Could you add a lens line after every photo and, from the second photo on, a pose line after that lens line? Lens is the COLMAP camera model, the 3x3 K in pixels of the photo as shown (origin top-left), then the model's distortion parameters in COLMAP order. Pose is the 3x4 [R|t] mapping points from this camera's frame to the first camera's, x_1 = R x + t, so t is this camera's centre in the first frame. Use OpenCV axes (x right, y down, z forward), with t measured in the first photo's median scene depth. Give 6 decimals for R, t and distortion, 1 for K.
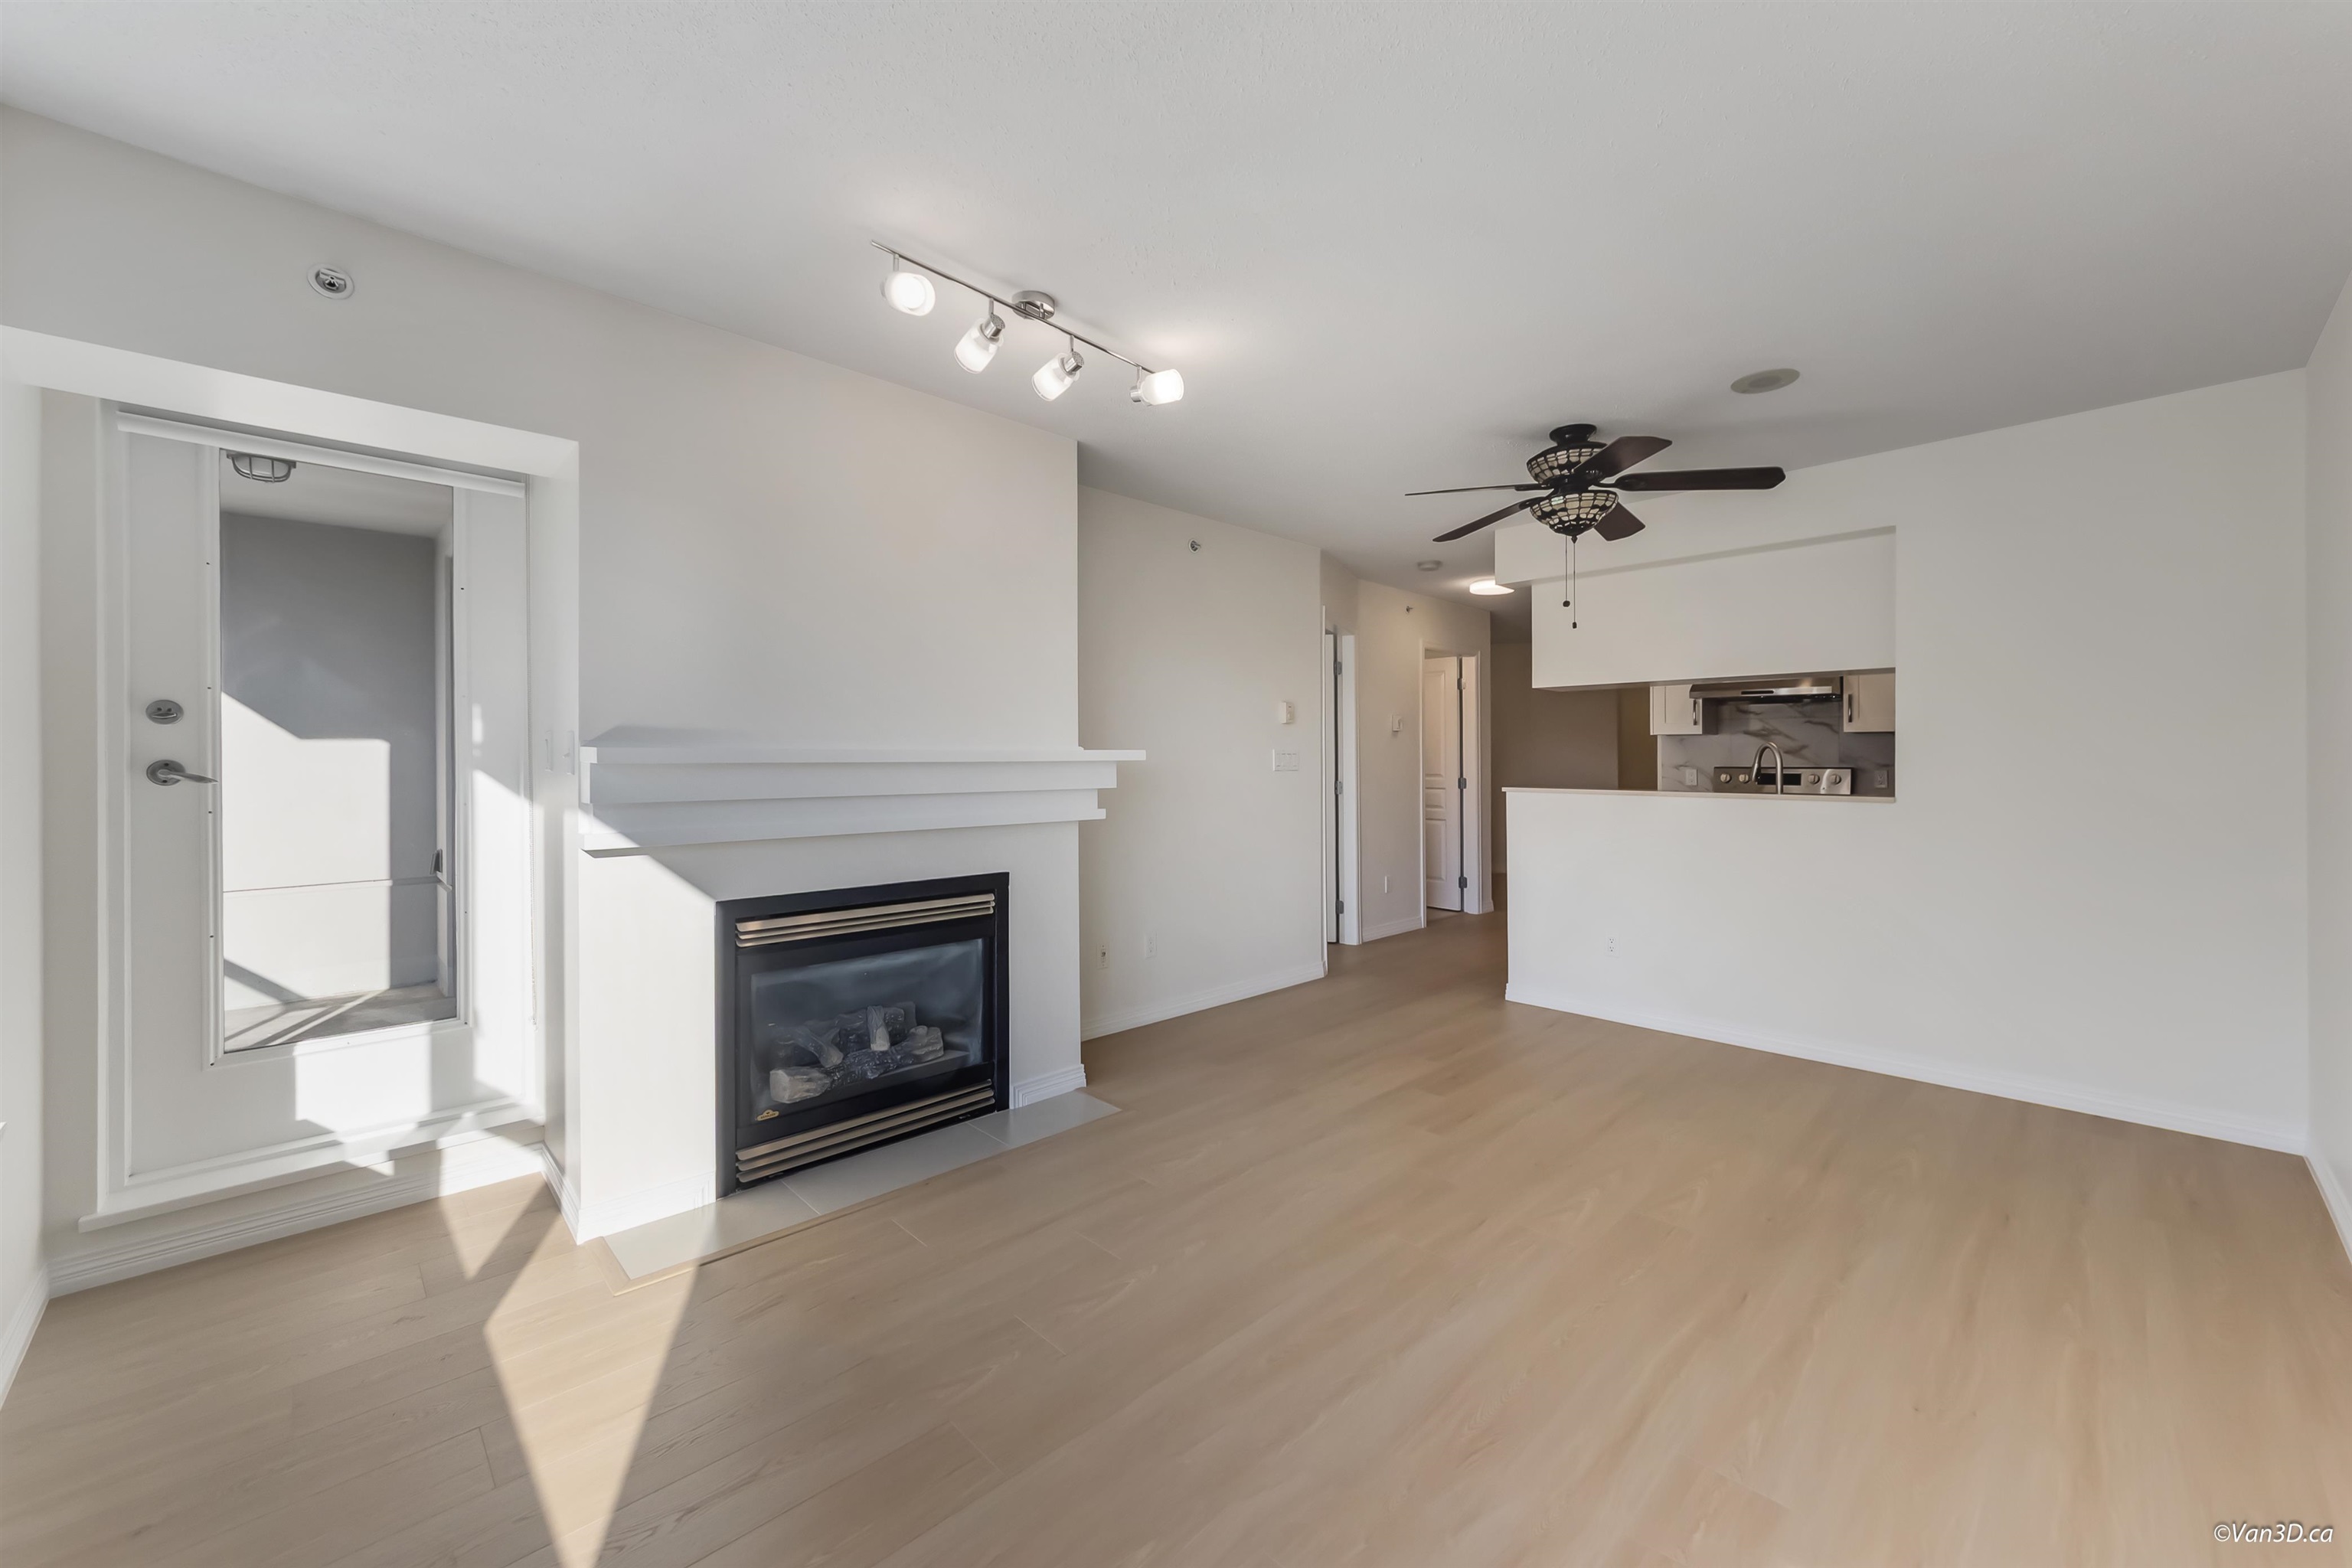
lens RADIAL K [[912.4, 0, 1207.7], [0, 912.4, 745.6], [0, 0, 1]] dist [0.001575, -0.000271]
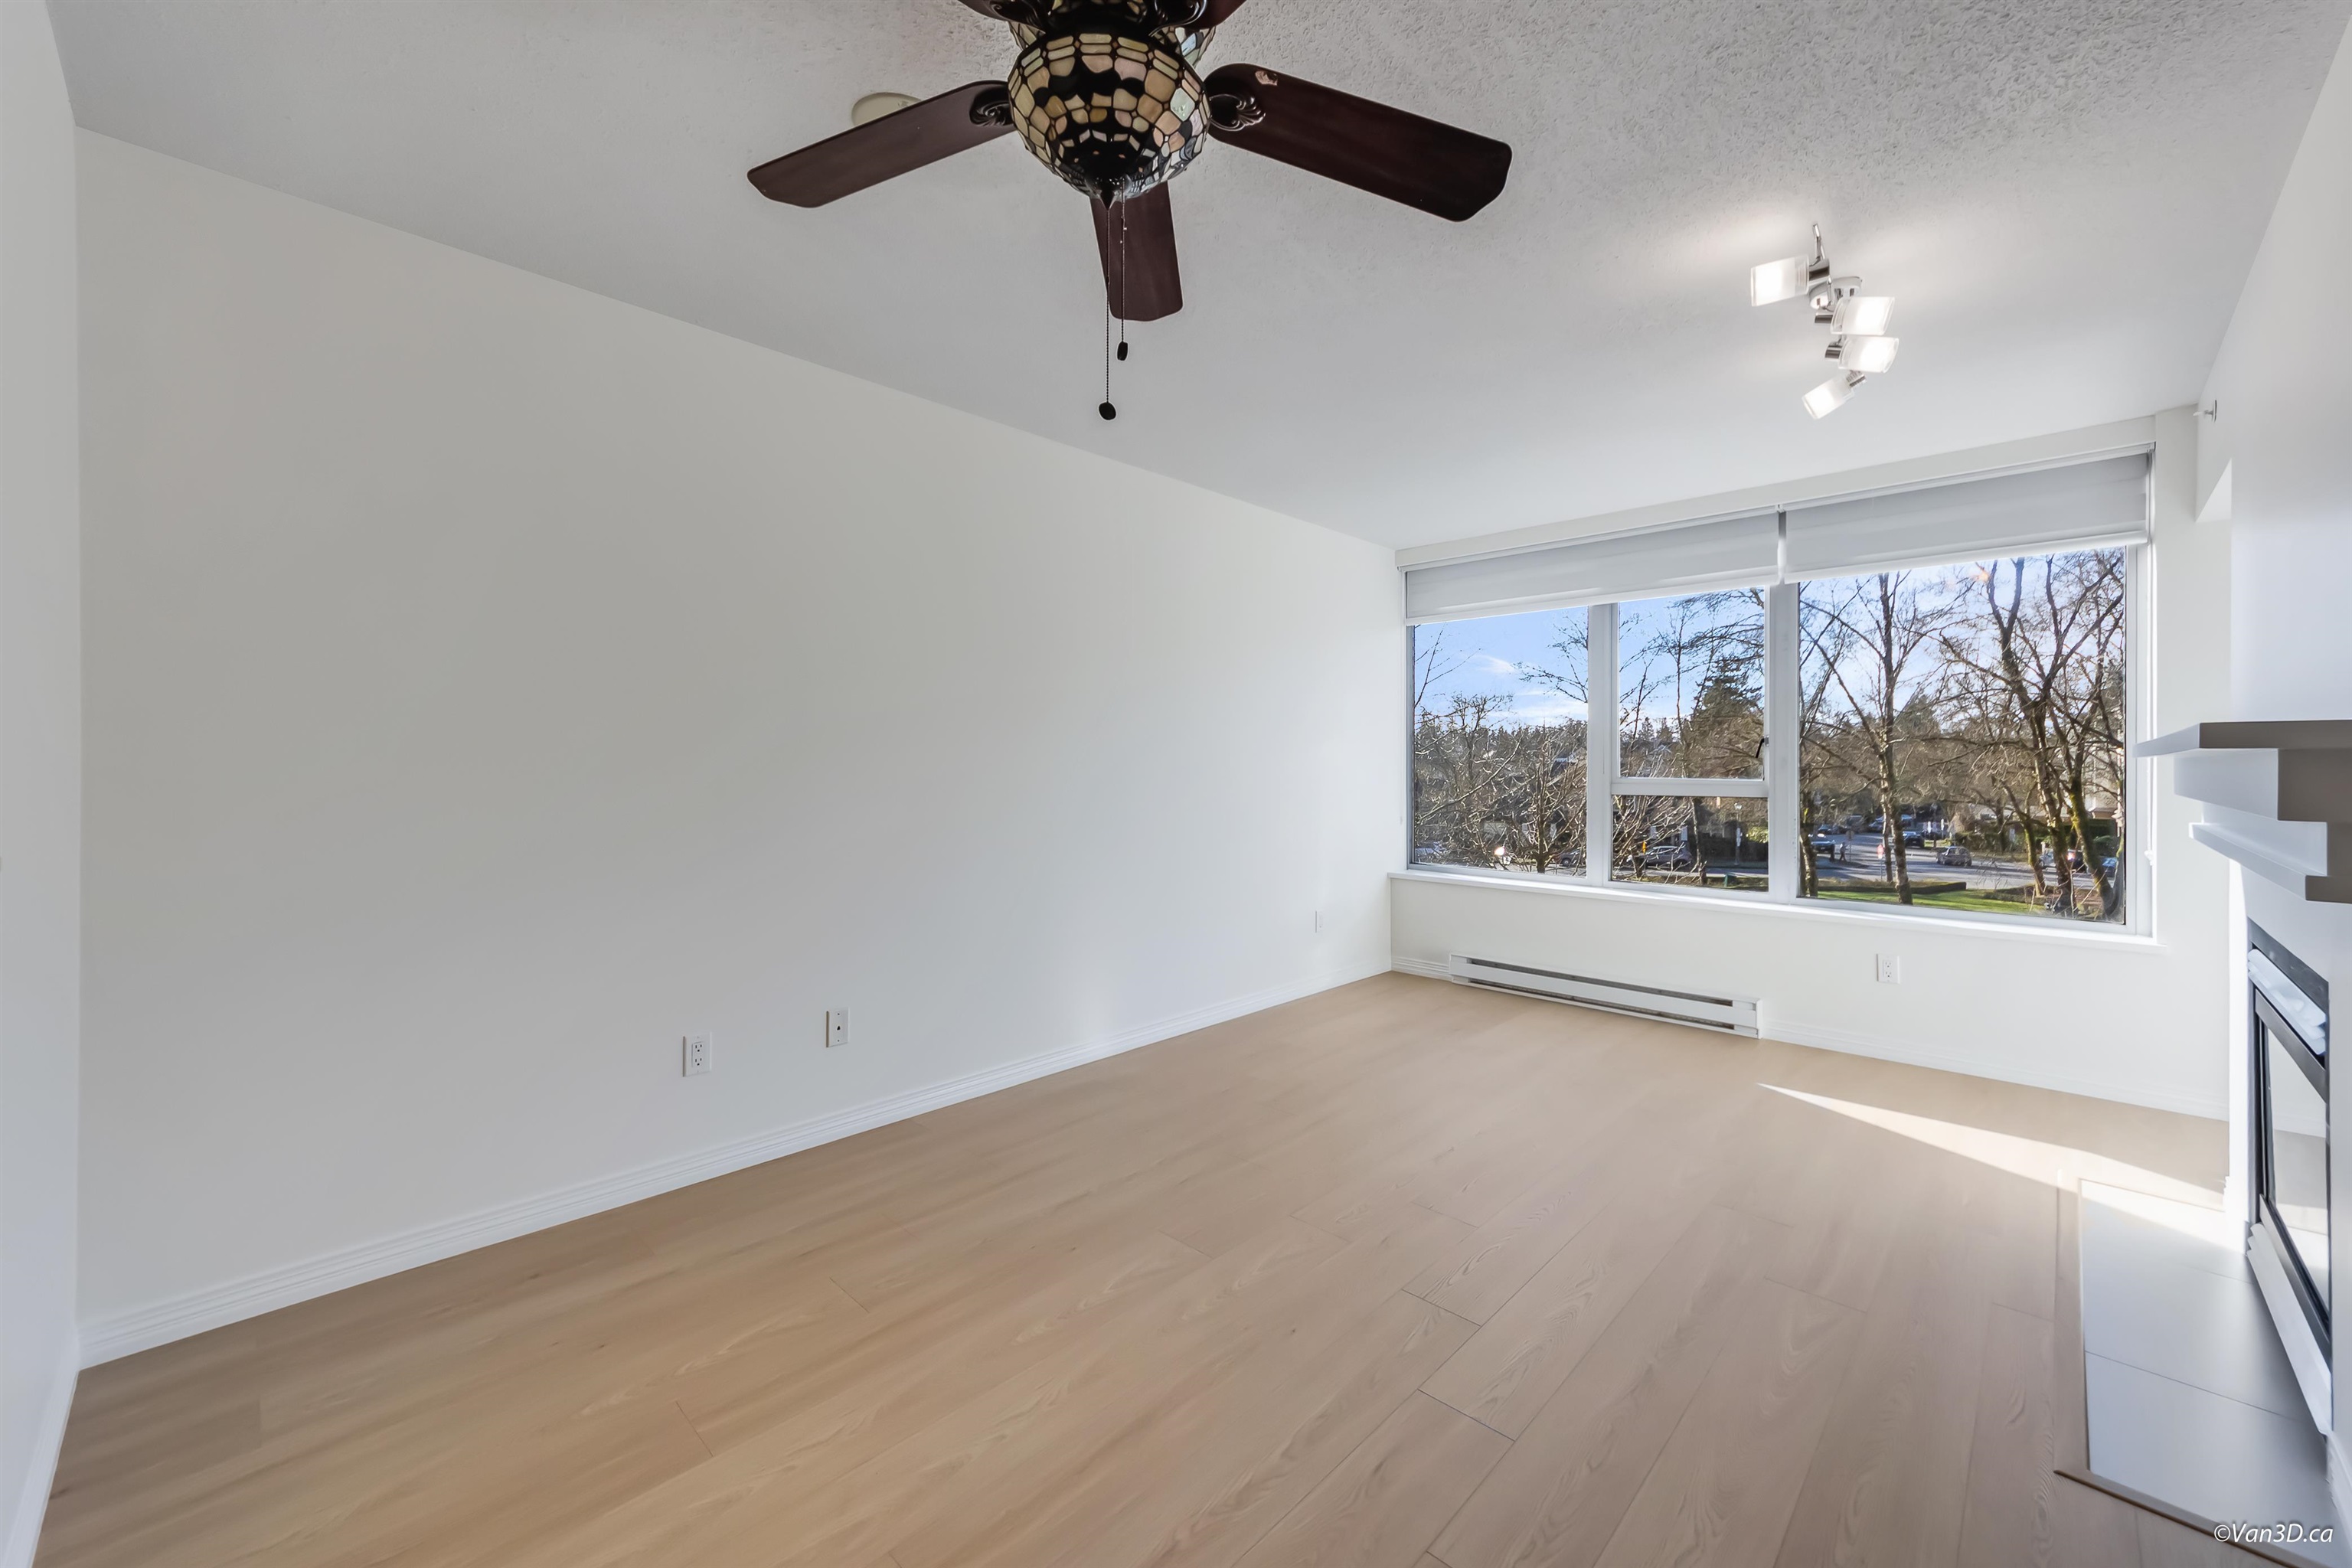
lens RADIAL K [[917.2, 0, 1200.7], [0, 917.2, 755.3], [0, 0, 1]] dist [-0.000103, -0.000118]
pose [[-0.999595, -0.004859, -0.028039, 0.246376], [-0.004291, 0.999785, -0.020273, 0.020088], [0.028131, -0.020145, -0.999401, 0.933501]]
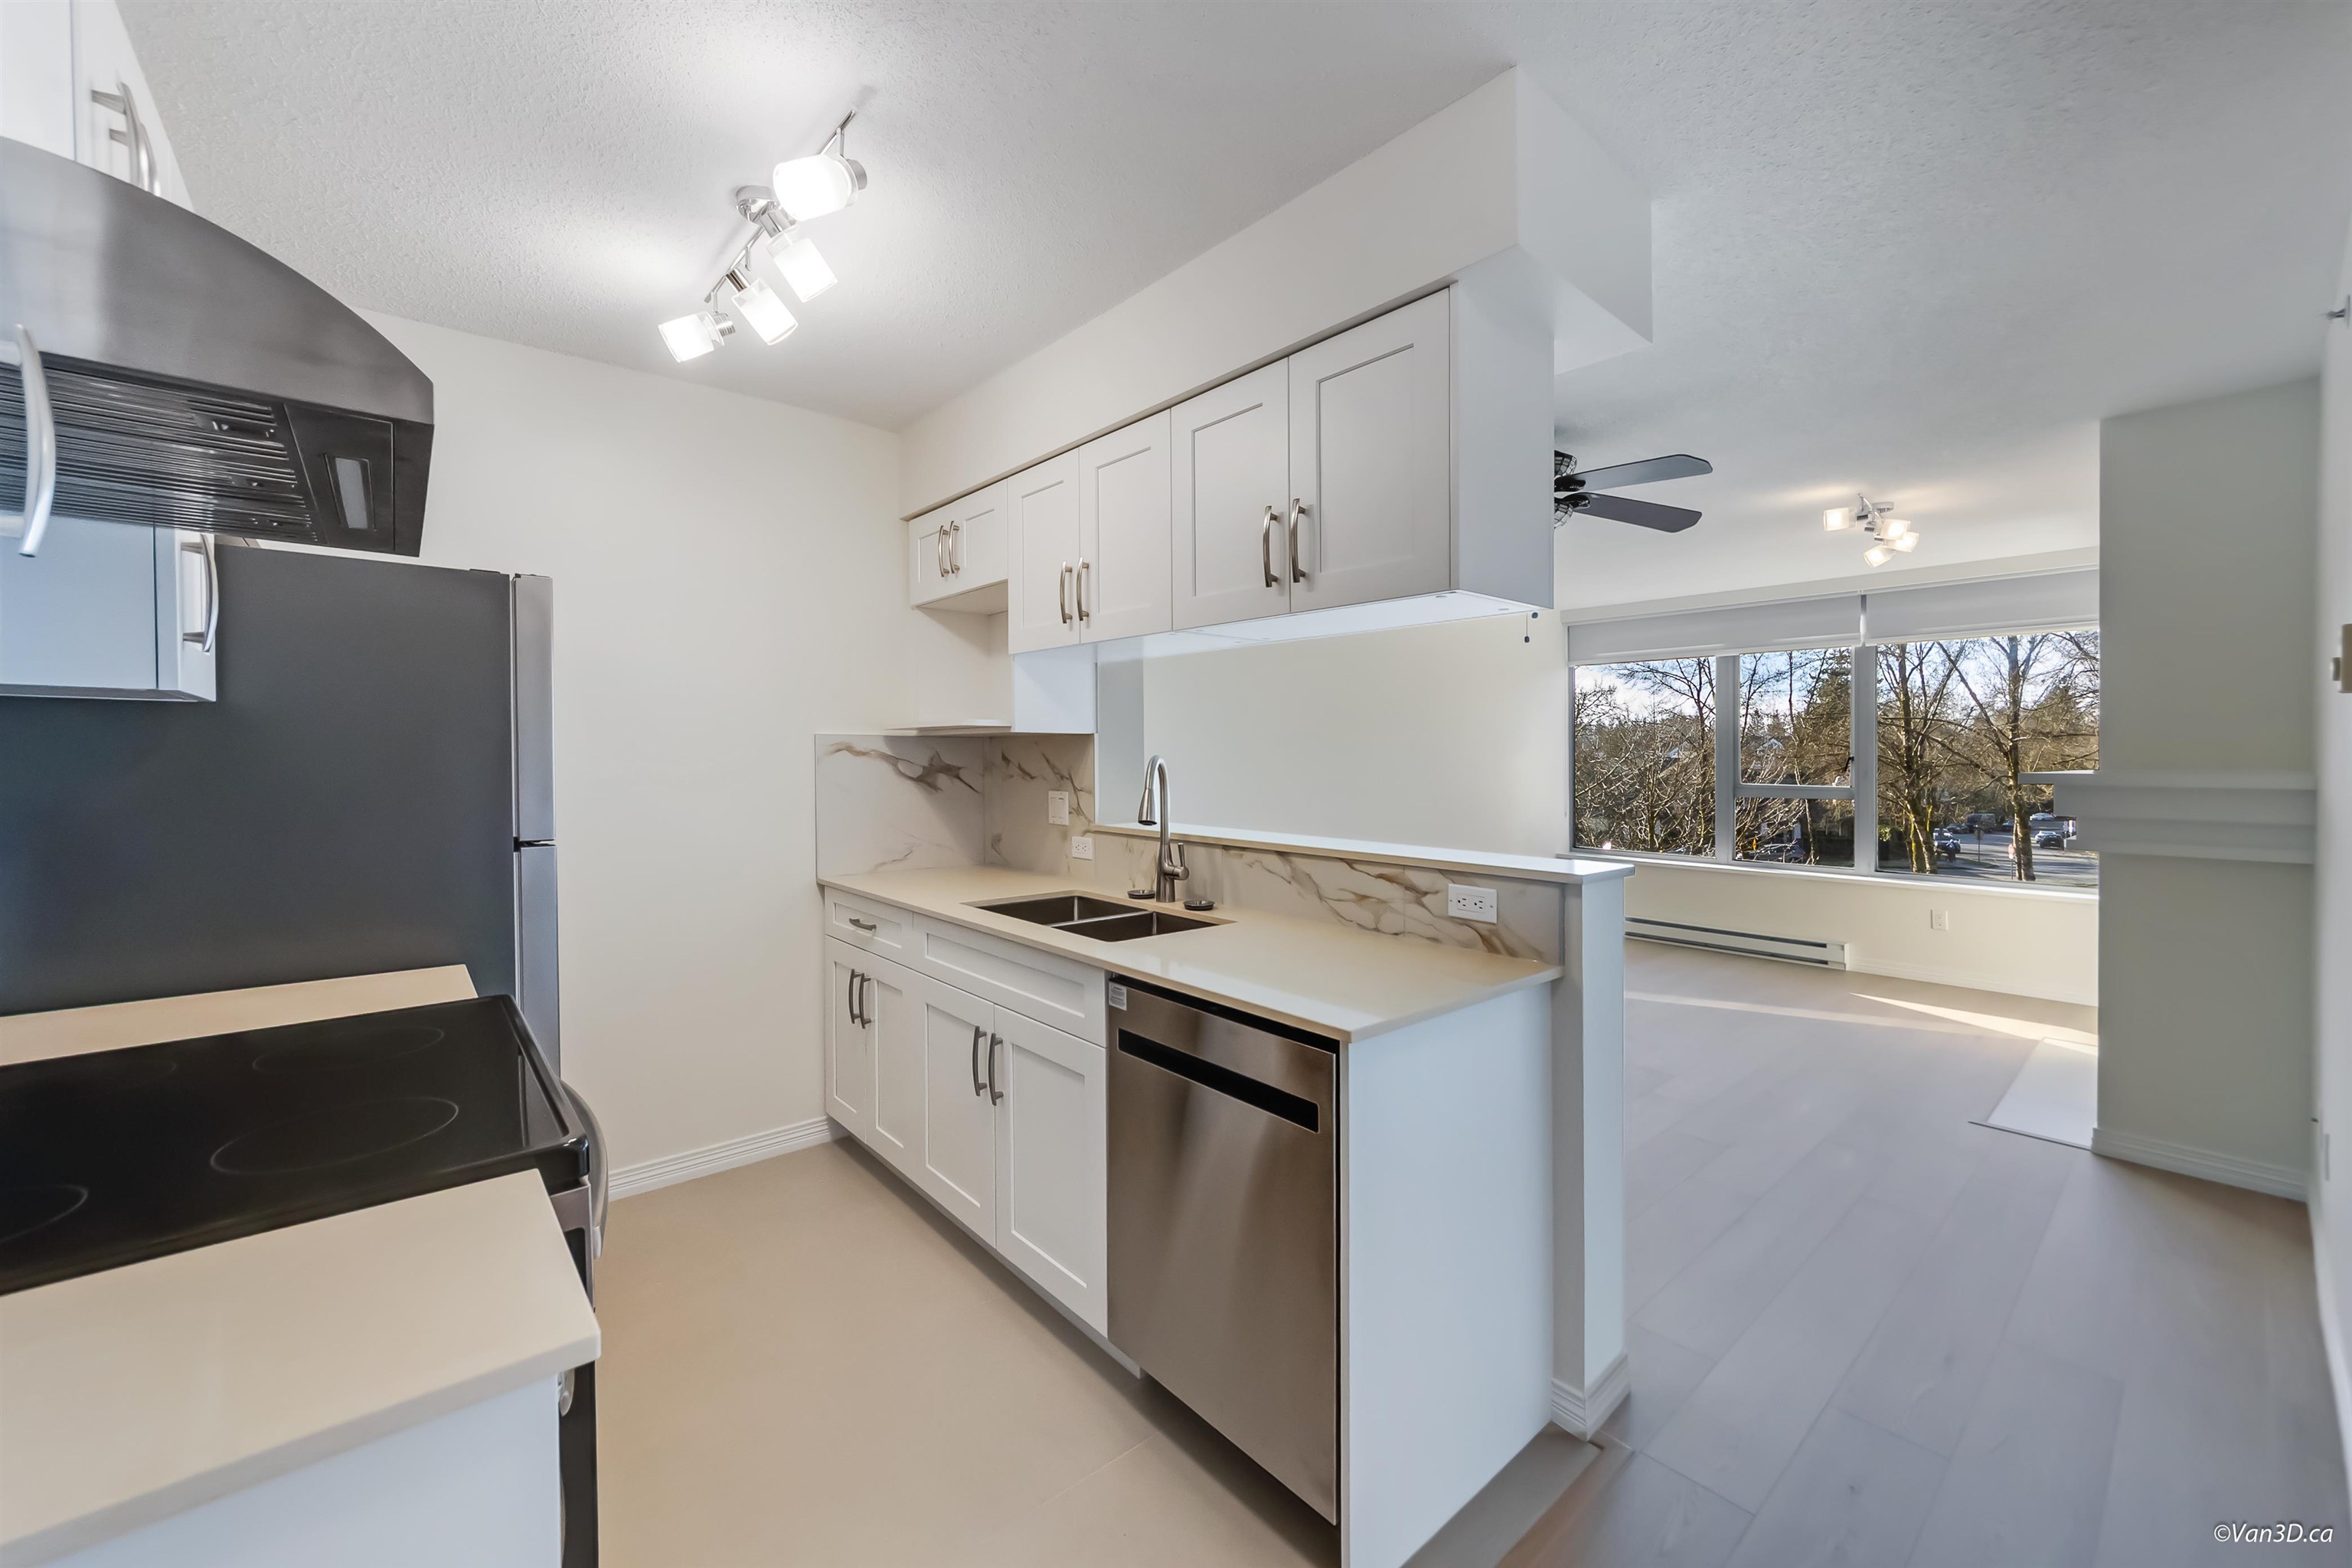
lens RADIAL K [[921.0, 0, 1209.7], [0, 921.0, 748.0], [0, 0, 1]] dist [0.004674, -0.000268]
pose [[-0.998520, -0.003940, 0.054249, 0.455829], [-0.005106, 0.999759, -0.021370, 0.003459], [-0.054152, -0.021615, -0.998299, 1.322651]]
